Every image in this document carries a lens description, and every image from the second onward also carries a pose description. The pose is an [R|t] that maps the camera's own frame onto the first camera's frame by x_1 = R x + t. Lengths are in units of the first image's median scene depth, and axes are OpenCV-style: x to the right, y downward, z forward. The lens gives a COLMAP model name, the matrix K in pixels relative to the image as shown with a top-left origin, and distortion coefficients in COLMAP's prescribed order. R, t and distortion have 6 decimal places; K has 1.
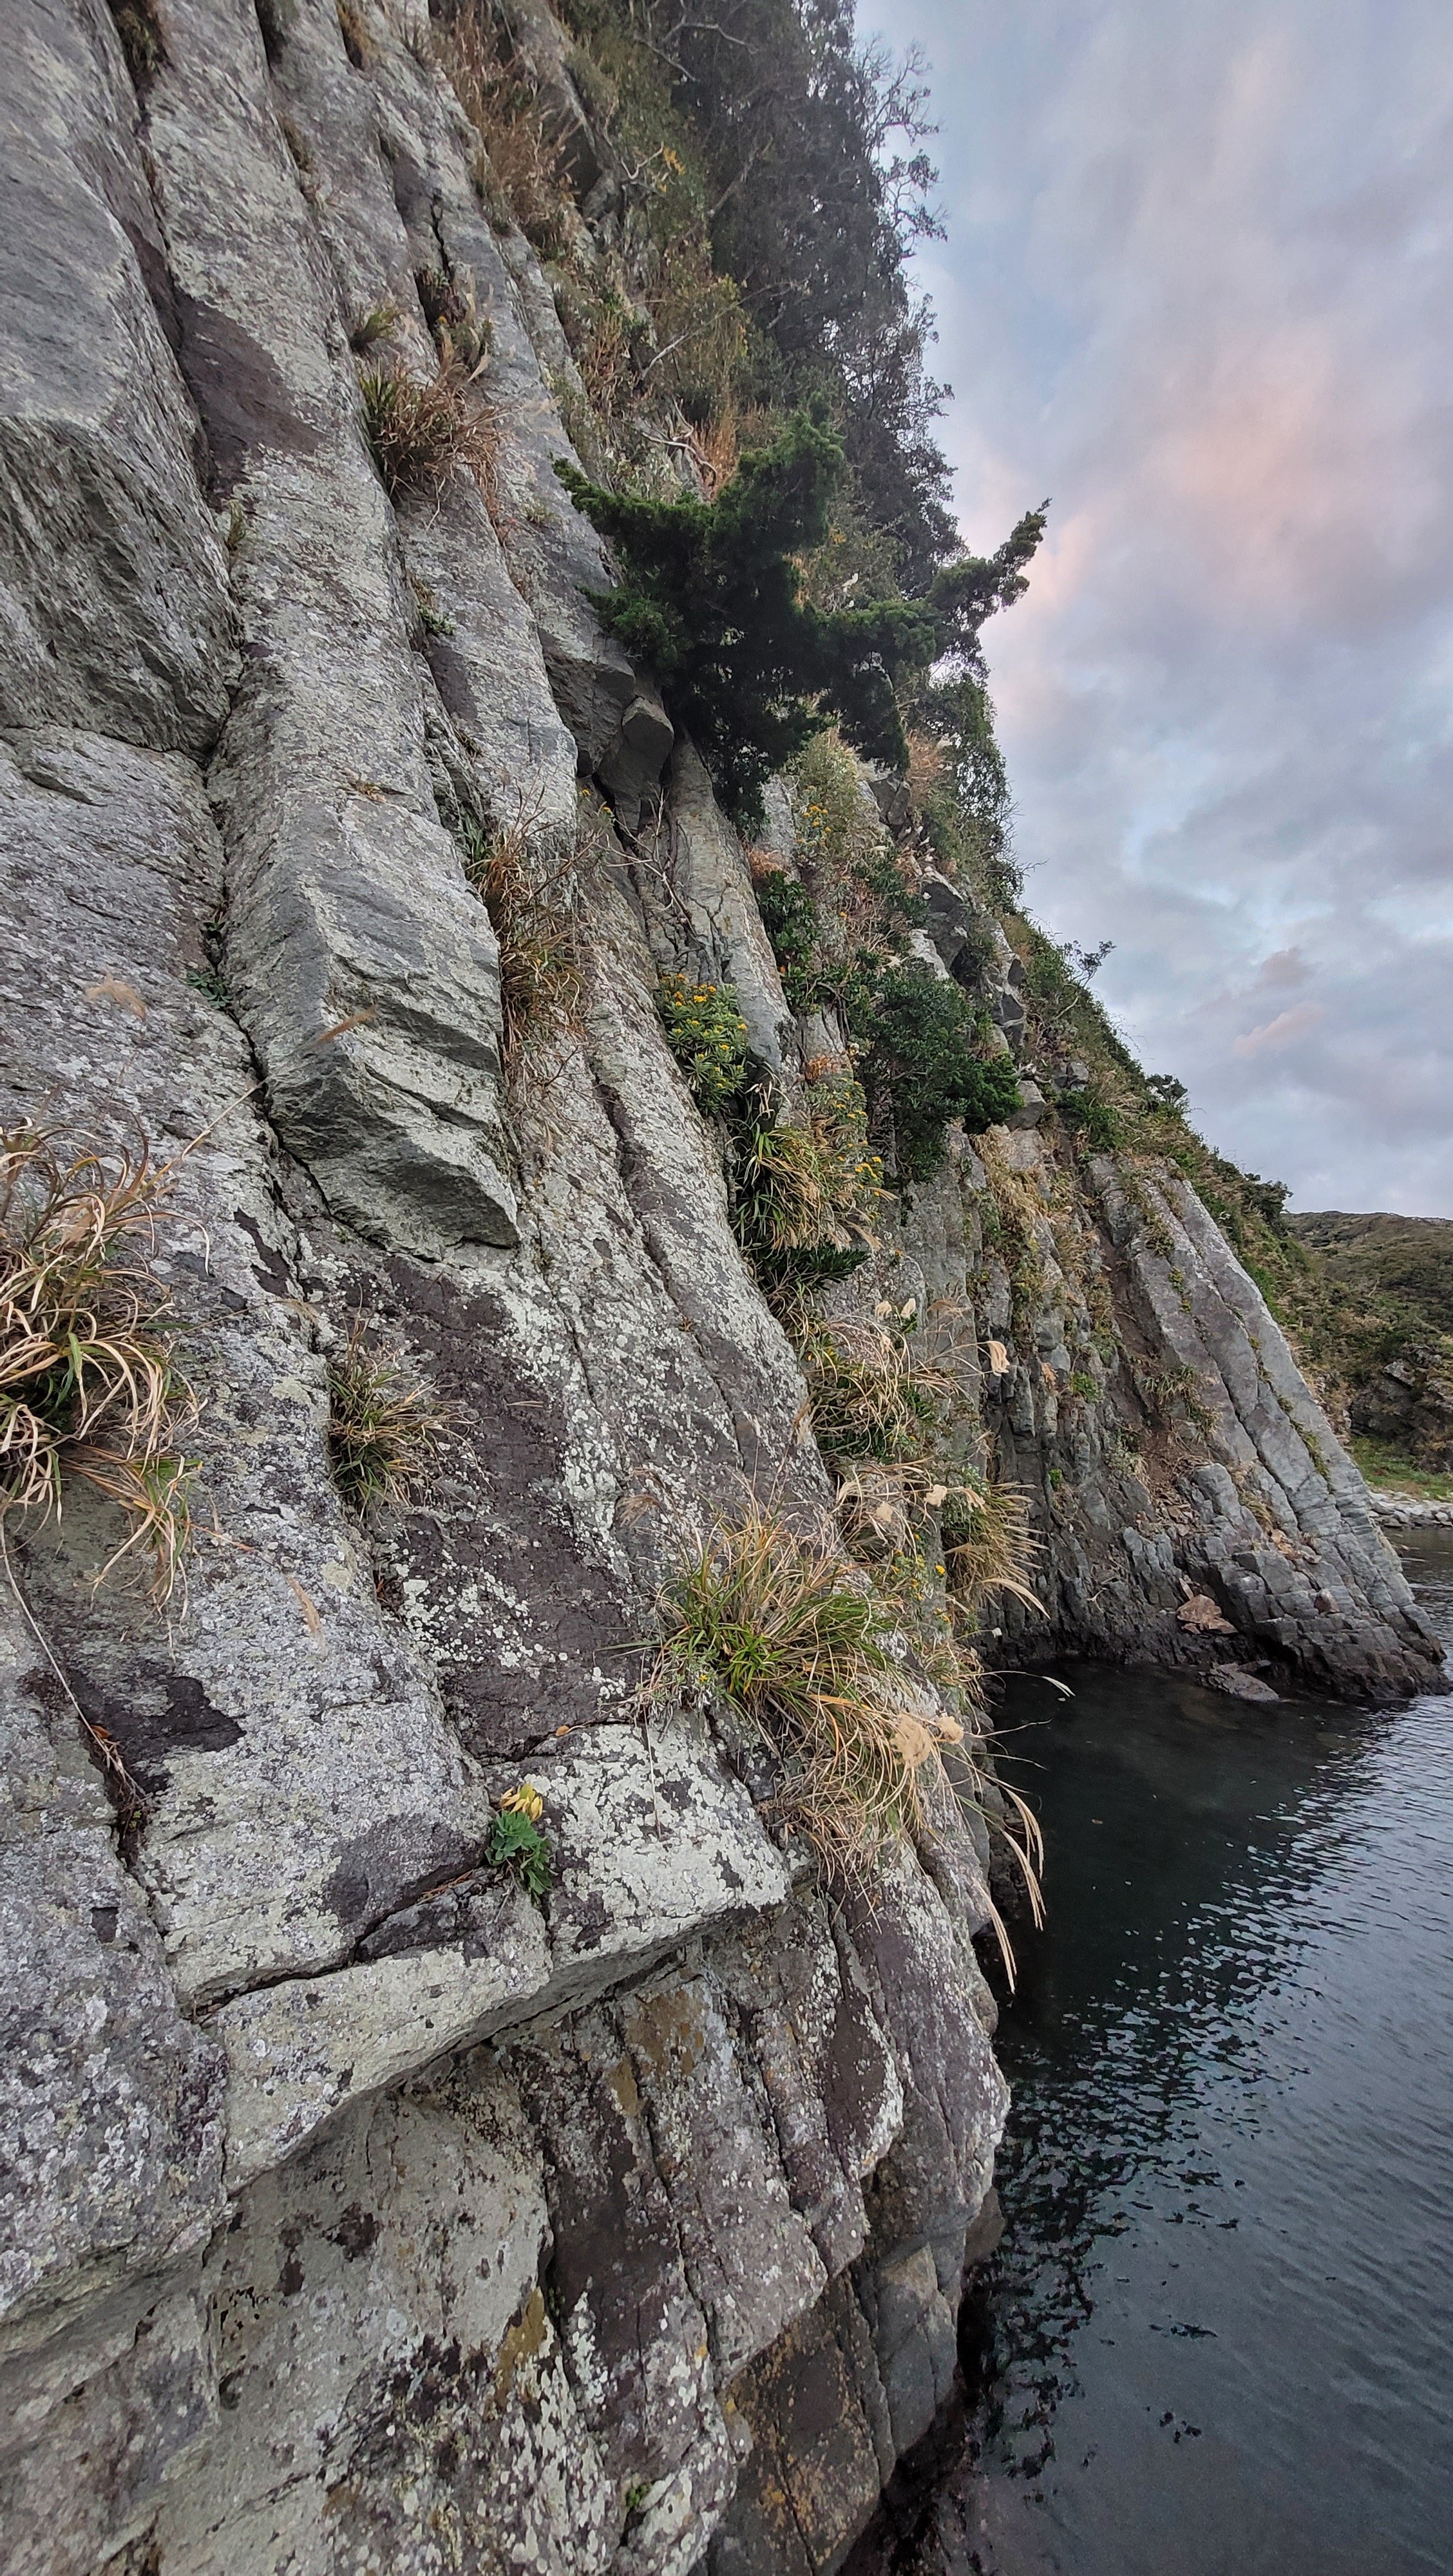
lens RADIAL K [[1011.1, 0, 726.5], [0, 1011.1, 1288.0], [0, 0, 1]] dist [0.004498, -0.002536]
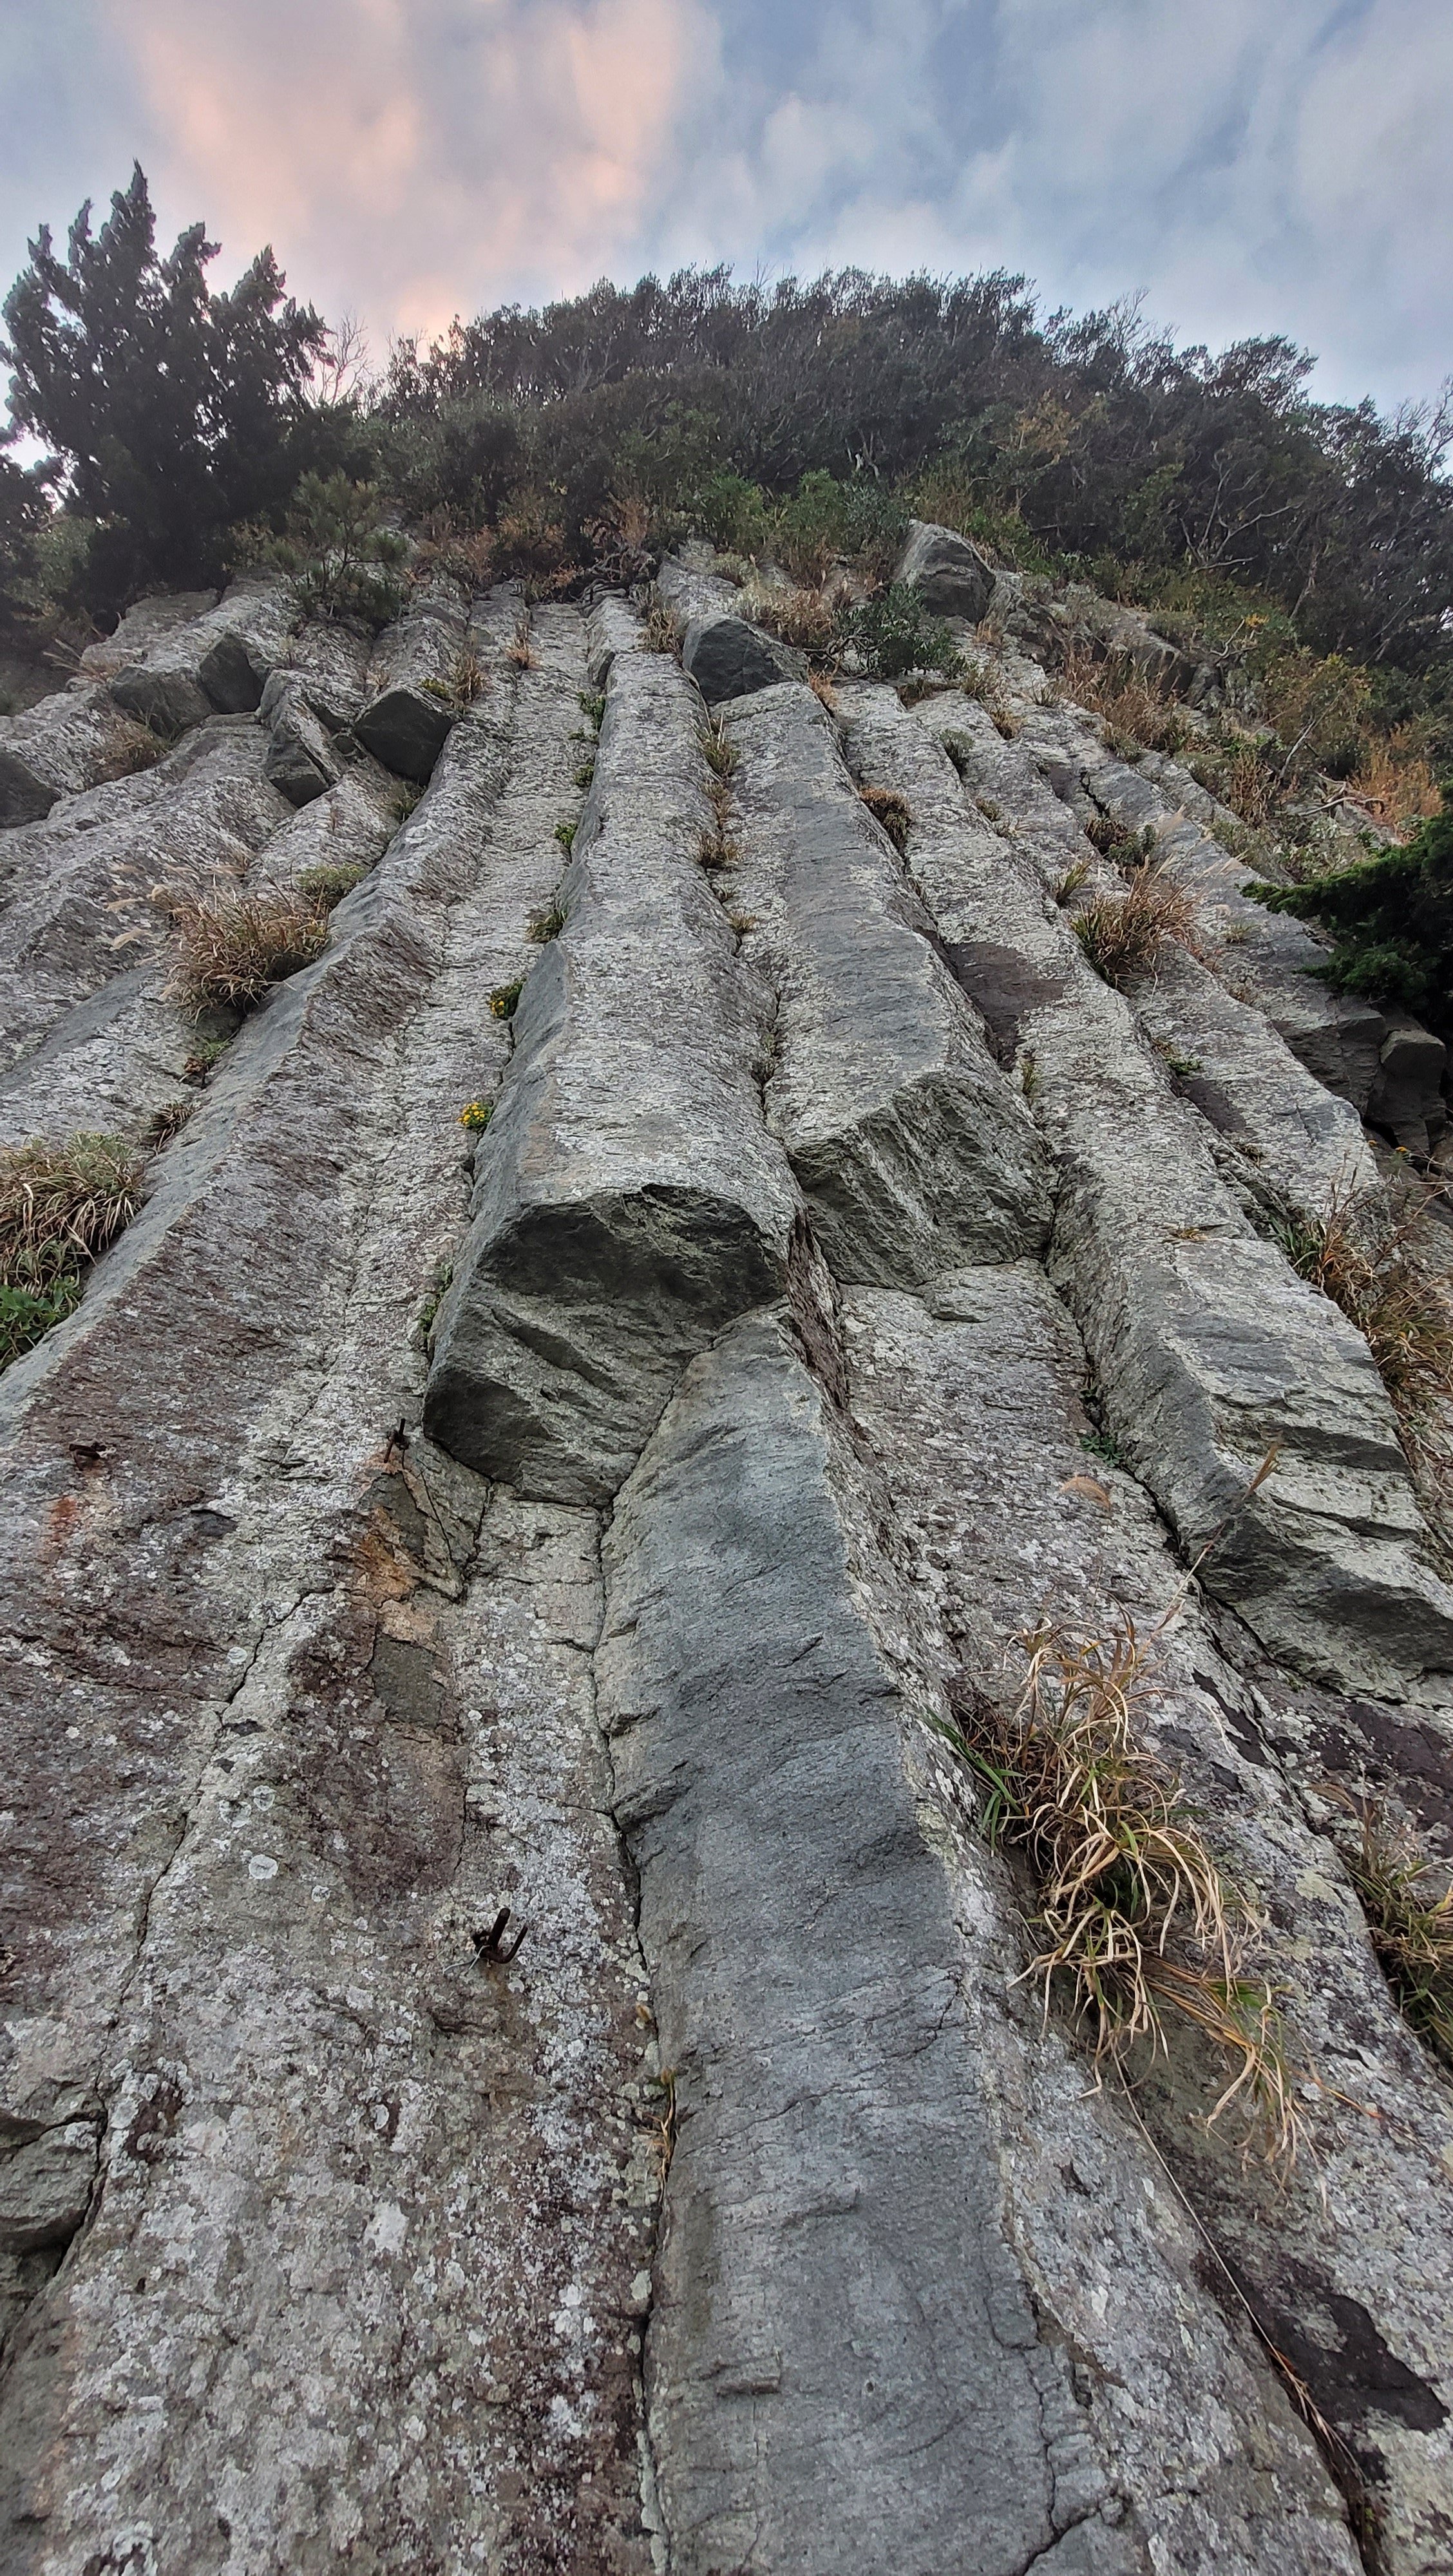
lens RADIAL K [[1011.1, 0, 726.5], [0, 1011.1, 1288.0], [0, 0, 1]] dist [0.004498, -0.002536]
pose [[0.737887, -0.293253, -0.607886, -0.085281], [0.056811, 0.924463, -0.377014, -0.062848], [0.672529, 0.243659, 0.698810, -0.088735]]
